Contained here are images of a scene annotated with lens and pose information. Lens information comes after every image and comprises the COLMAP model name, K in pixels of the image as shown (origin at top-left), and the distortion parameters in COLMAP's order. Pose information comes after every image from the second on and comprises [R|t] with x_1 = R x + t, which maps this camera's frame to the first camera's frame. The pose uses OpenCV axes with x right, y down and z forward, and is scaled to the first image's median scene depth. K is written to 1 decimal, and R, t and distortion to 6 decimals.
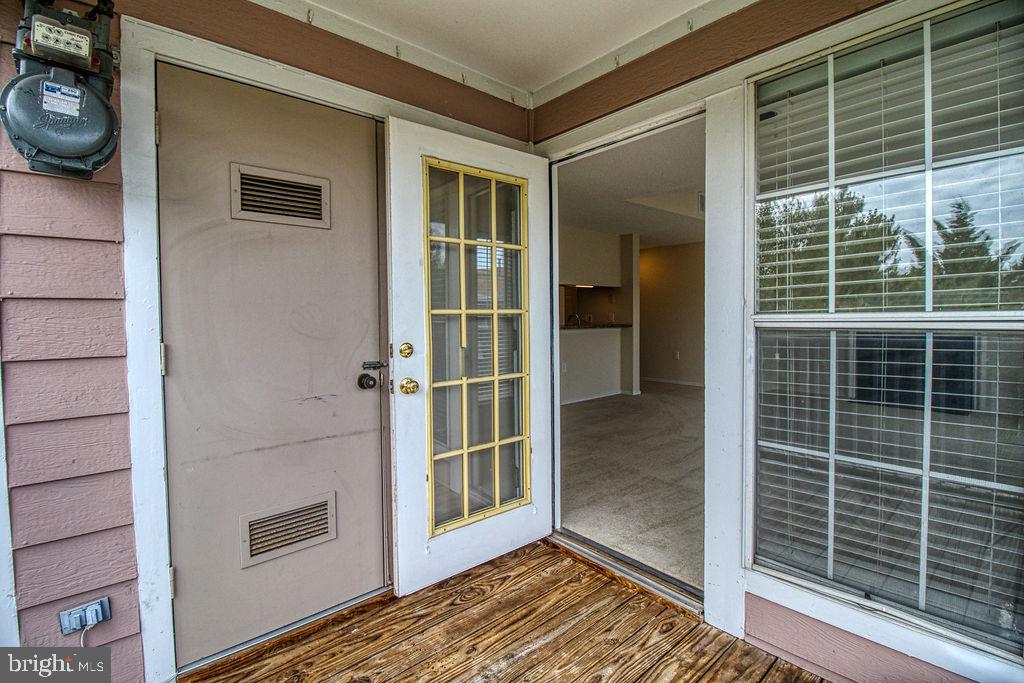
lens RADIAL K [[474.8, 0, 510.8], [0, 474.8, 328.8], [0, 0, 1]] dist [-0.010038, -0.007545]
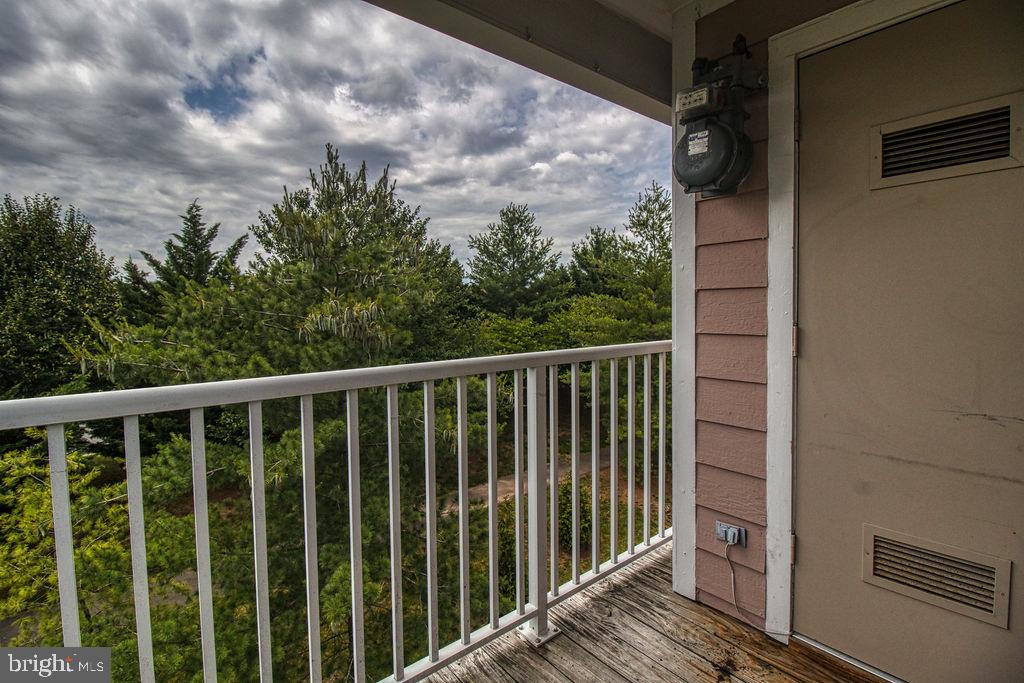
lens RADIAL K [[474.8, 0, 510.8], [0, 474.8, 328.8], [0, 0, 1]] dist [-0.010038, -0.007545]
pose [[-0.041099, 0.052747, -0.997762, 0.354599], [-0.013615, 0.998483, 0.053346, -0.012332], [0.999062, 0.015777, -0.040318, 0.387599]]
